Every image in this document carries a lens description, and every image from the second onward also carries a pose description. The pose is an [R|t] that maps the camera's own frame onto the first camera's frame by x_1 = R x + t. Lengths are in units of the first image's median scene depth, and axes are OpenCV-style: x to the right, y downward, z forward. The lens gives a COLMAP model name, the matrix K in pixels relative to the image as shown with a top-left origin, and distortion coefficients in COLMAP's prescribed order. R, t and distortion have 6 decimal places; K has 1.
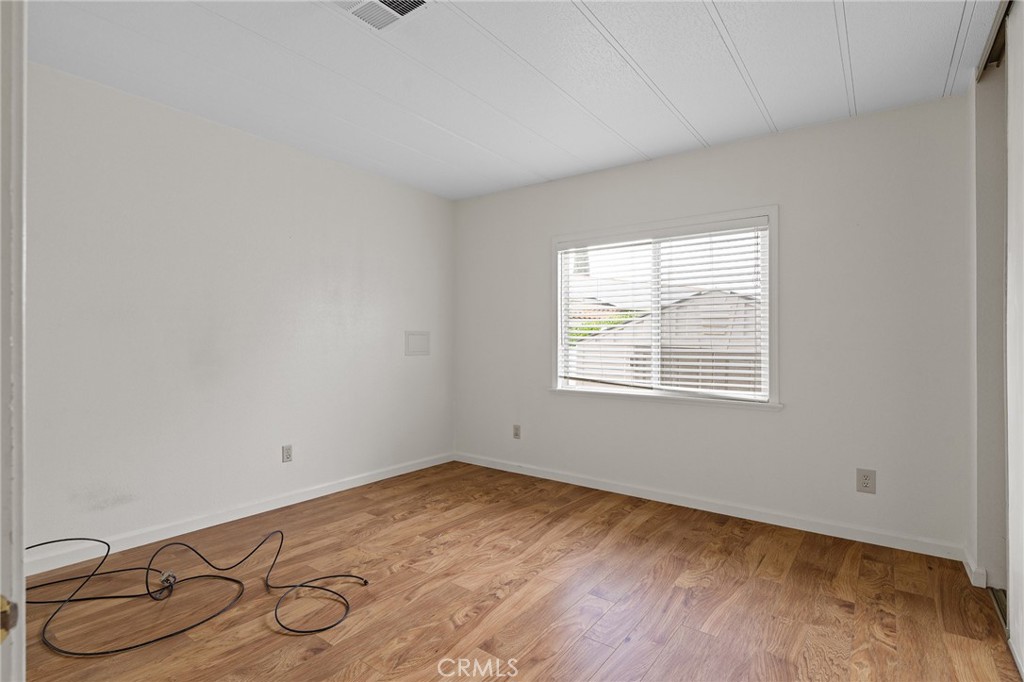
lens RADIAL K [[499.3, 0, 512.5], [0, 499.3, 338.8], [0, 0, 1]] dist [-0.003369, -0.000489]
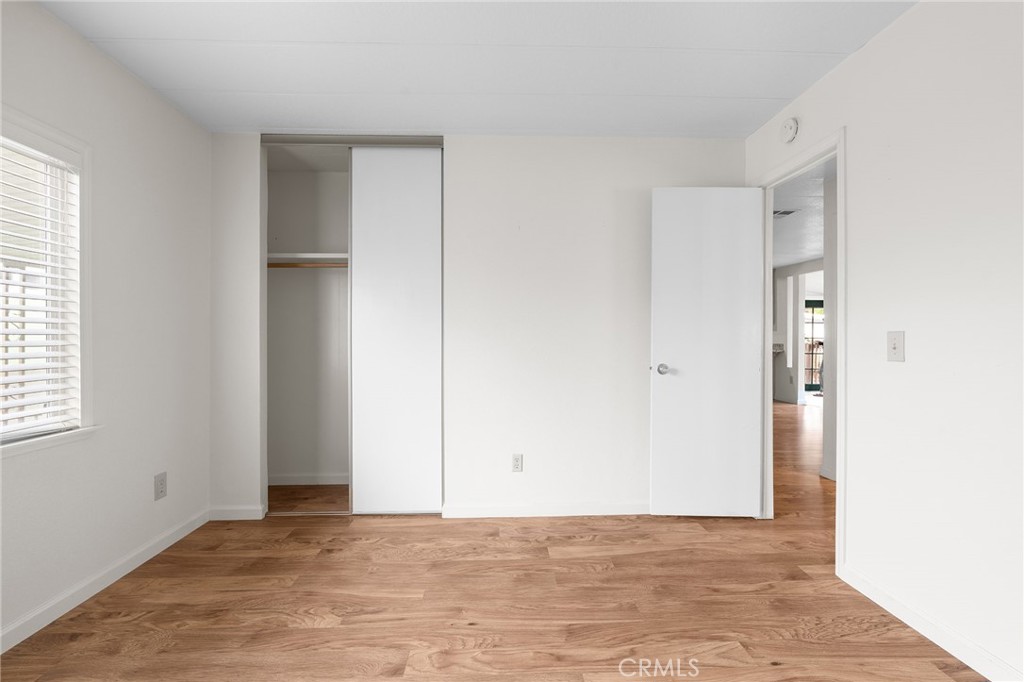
lens RADIAL K [[464.1, 0, 512.5], [0, 464.1, 345.5], [0, 0, 1]] dist [-0.000044, -0.000122]
pose [[-0.619630, -0.019050, 0.784662, -0.466220], [-0.008776, 0.999811, 0.017344, 0.000217], [-0.784845, 0.003861, -0.619681, 1.243827]]
